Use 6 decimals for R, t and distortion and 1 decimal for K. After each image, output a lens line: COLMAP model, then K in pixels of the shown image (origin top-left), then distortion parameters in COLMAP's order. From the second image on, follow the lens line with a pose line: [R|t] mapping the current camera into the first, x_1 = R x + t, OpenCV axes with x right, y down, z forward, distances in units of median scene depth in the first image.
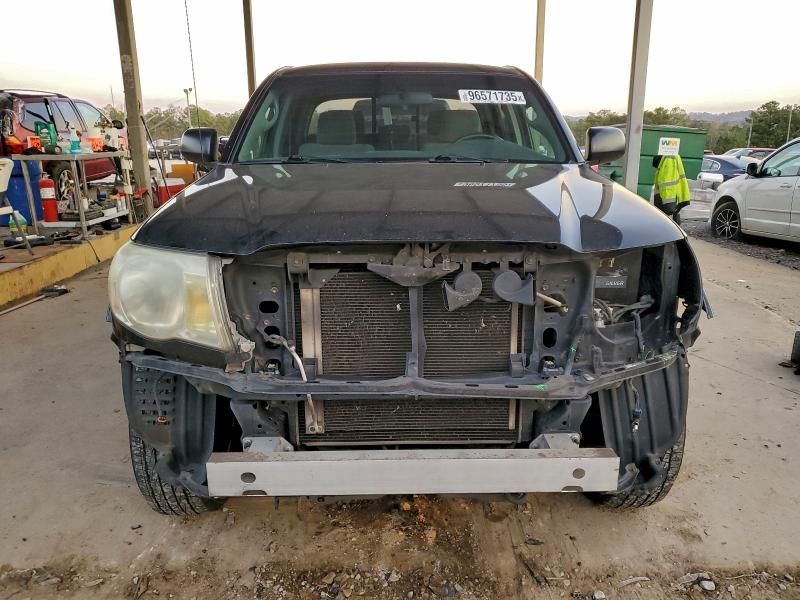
lens RADIAL K [[616.8, 0, 400.0], [0, 616.8, 300.0], [0, 0, 1]] dist [0.012791, 0.006442]
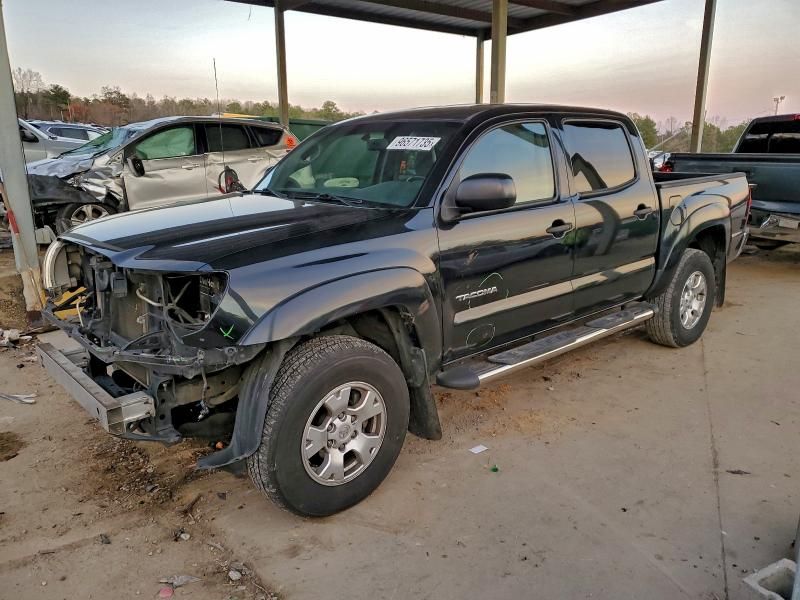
lens RADIAL K [[616.8, 0, 400.0], [0, 616.8, 300.0], [0, 0, 1]] dist [0.012791, 0.006442]
pose [[0.645283, 0.186162, -0.740915, 1.267704], [-0.186267, 0.978924, 0.083739, -0.181022], [0.740888, 0.083973, 0.666358, 0.348609]]
